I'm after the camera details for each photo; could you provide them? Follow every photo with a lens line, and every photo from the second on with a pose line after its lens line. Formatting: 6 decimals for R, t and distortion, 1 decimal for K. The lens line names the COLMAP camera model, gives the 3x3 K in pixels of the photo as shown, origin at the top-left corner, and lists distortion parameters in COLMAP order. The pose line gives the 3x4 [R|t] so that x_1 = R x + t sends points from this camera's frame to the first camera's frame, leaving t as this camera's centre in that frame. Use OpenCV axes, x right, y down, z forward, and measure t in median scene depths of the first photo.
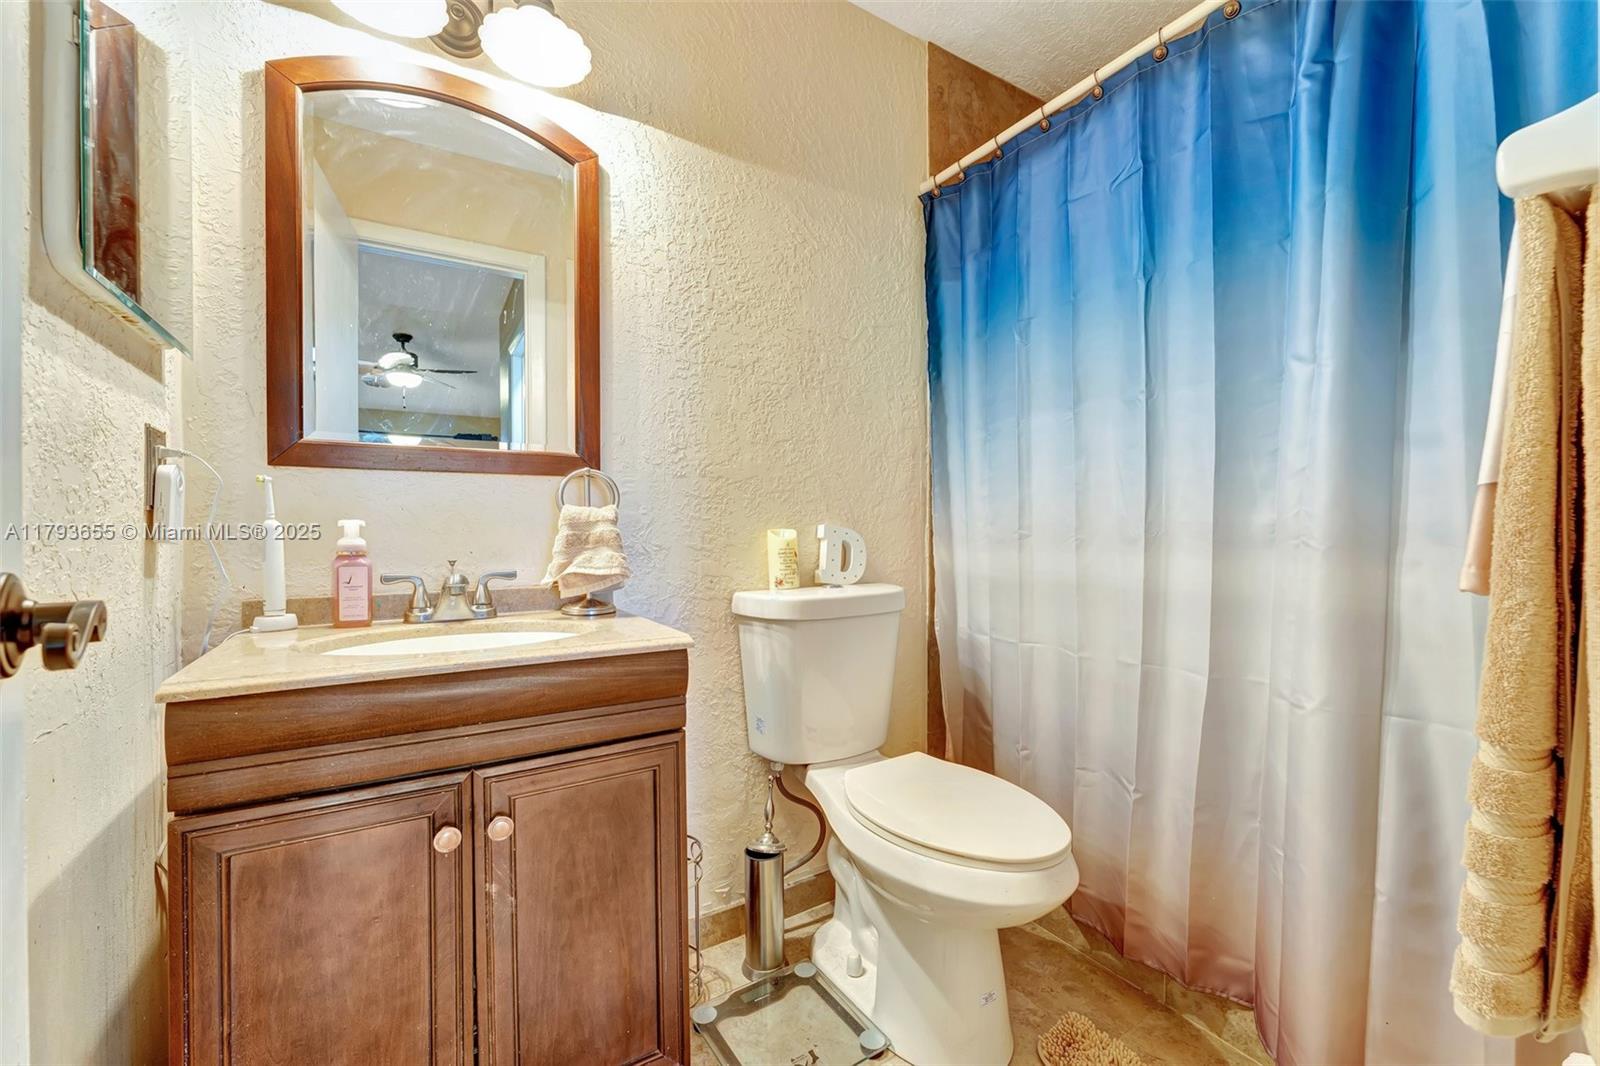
lens RADIAL K [[635.9, 0, 804.0], [0, 635.9, 531.5], [0, 0, 1]] dist [-0.004026, -0.000103]
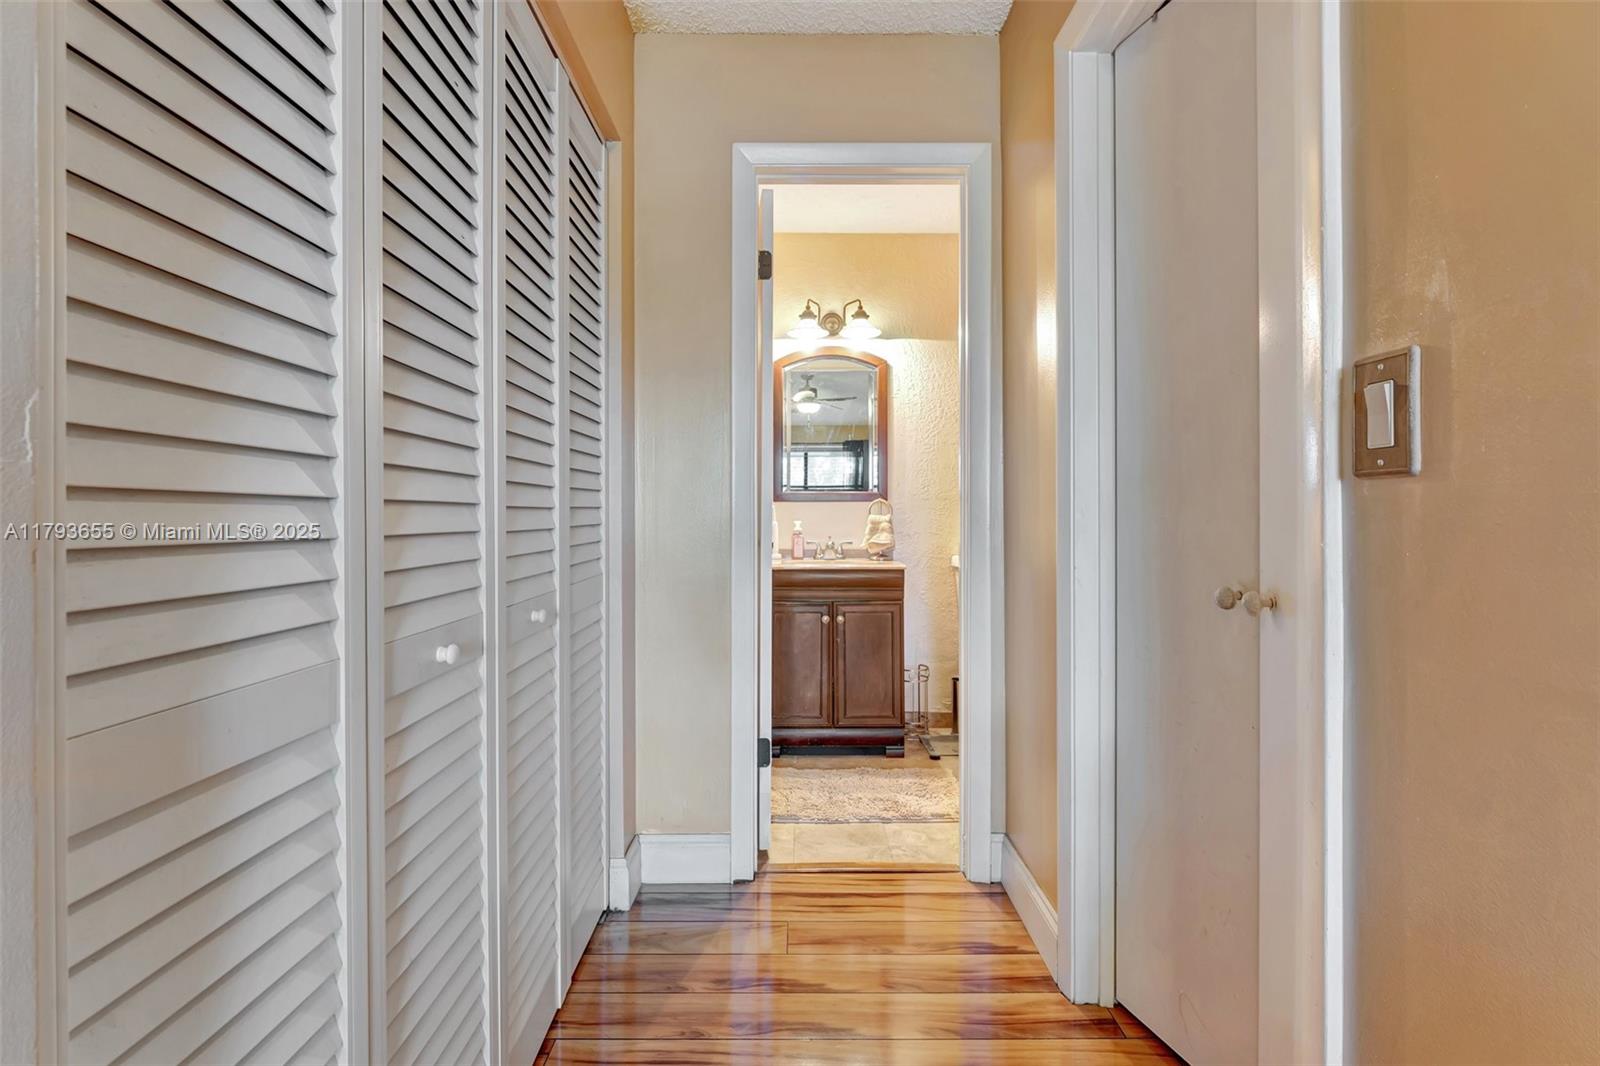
lens RADIAL K [[737.7, 0, 800.5], [0, 737.7, 527.1], [0, 0, 1]] dist [-0.000264, -0.000002]
pose [[0.843934, 0.001759, -0.536443, 0.992614], [-0.006885, 0.999948, -0.007553, 0.031263], [0.536402, 0.010068, 0.843902, -1.658144]]
